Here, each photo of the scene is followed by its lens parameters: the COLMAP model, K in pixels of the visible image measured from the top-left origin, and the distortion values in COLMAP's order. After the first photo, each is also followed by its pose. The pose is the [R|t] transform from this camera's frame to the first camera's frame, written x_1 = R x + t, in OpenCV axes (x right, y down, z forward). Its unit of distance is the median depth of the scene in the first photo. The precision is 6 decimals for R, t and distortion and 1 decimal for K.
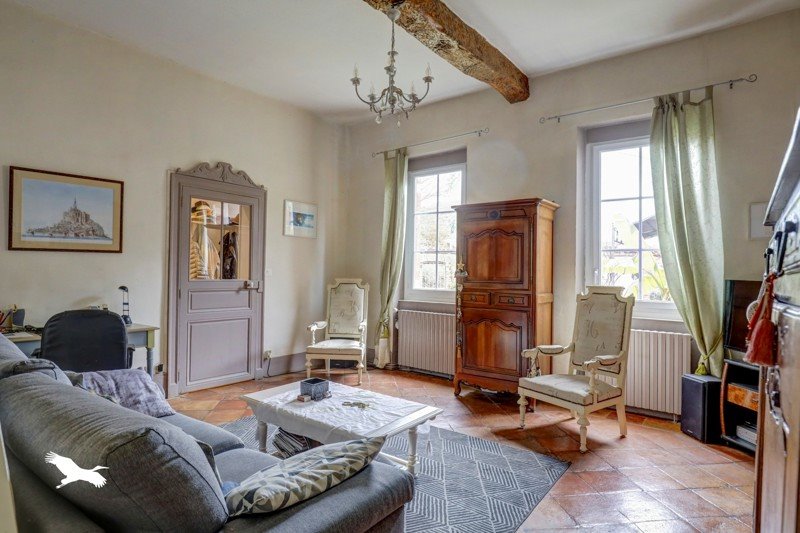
lens RADIAL K [[458.2, 0, 400.0], [0, 458.2, 266.5], [0, 0, 1]] dist [-0.001183, -0.000483]
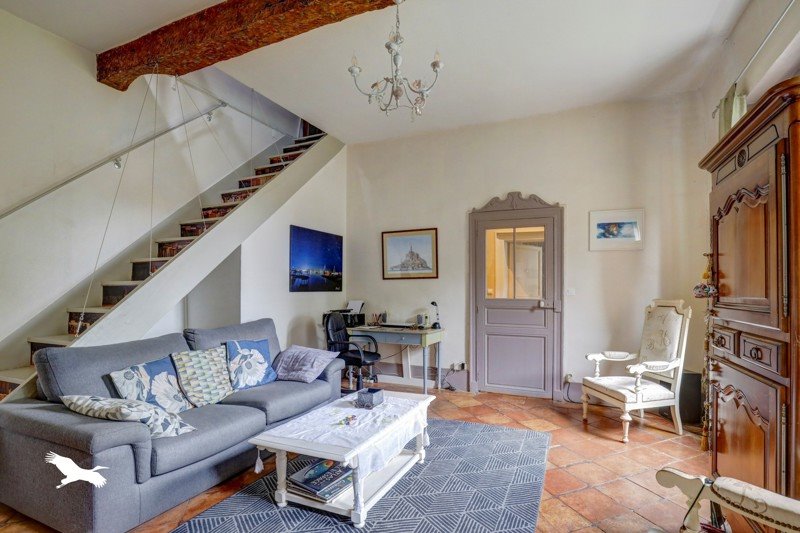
lens RADIAL K [[376.4, 0, 401.6], [0, 376.4, 286.2], [0, 0, 1]] dist [-0.027000, 0.000074]
pose [[0.244139, -0.022573, -0.969478, 0.439530], [0.010449, 0.999732, -0.020646, 0.015650], [0.969684, -0.005089, 0.244309, 0.544724]]
